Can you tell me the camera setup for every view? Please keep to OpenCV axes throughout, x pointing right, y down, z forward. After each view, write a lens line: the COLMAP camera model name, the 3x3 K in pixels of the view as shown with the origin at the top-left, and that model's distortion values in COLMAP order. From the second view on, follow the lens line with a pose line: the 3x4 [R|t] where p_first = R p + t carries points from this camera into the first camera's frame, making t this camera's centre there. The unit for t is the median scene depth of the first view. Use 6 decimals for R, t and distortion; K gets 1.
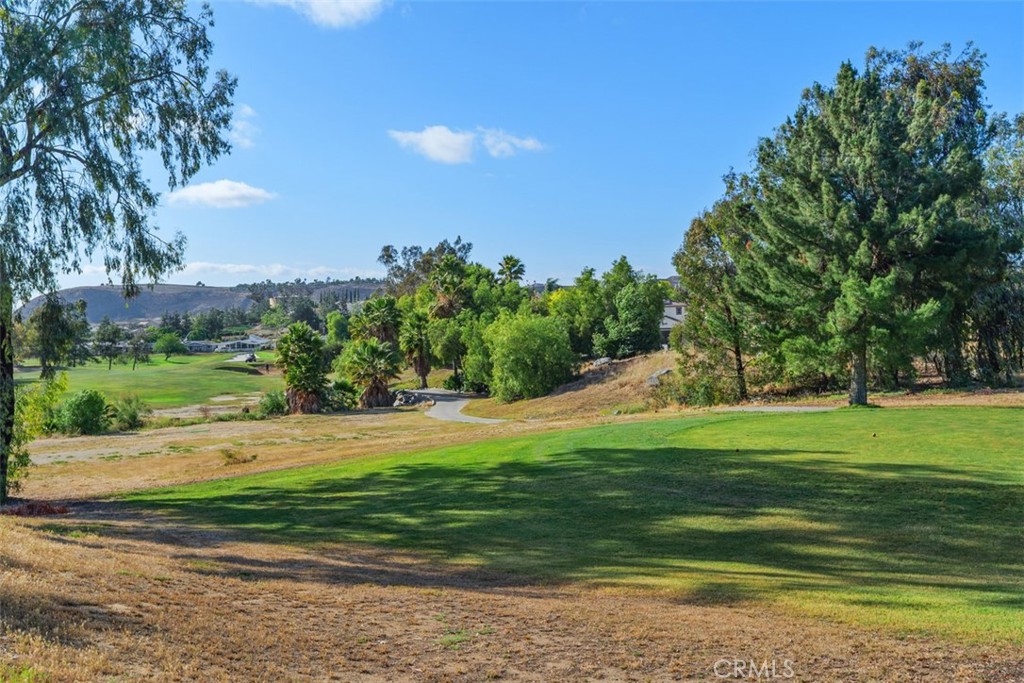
lens RADIAL K [[1091.0, 0, 505.9], [0, 1091.0, 345.7], [0, 0, 1]] dist [-0.009190, 0.000000]
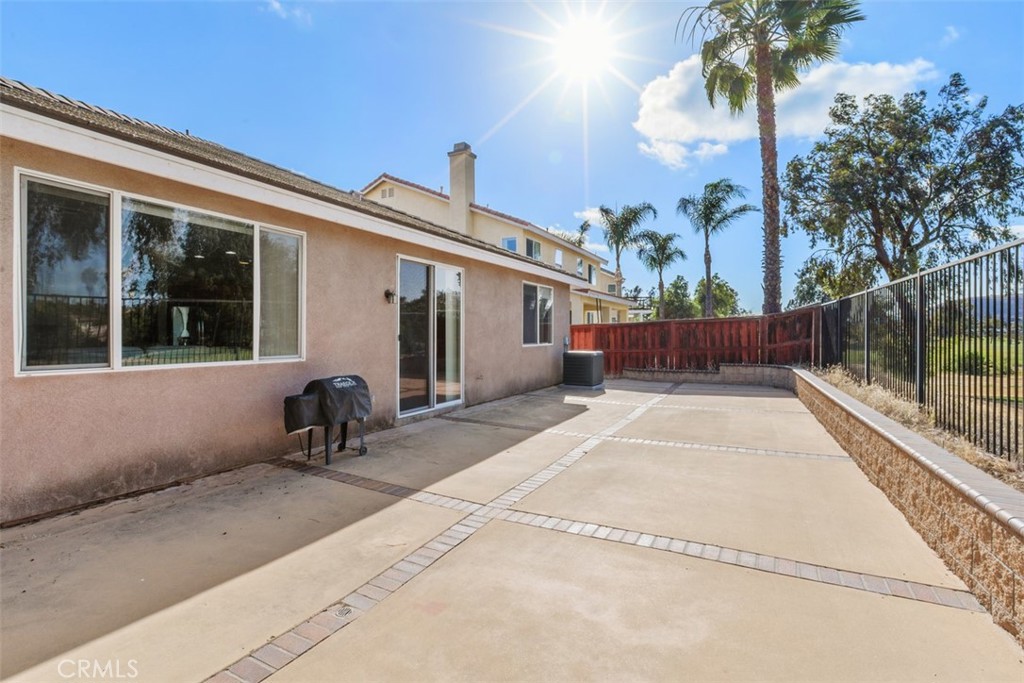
lens RADIAL K [[465.3, 0, 512.3], [0, 465.3, 351.5], [0, 0, 1]] dist [0.004602, -0.001278]
pose [[0.408341, 0.061559, -0.910751, 0.051478], [-0.015510, 0.998047, 0.060506, 0.014306], [0.912698, -0.010581, 0.408498, -0.106277]]
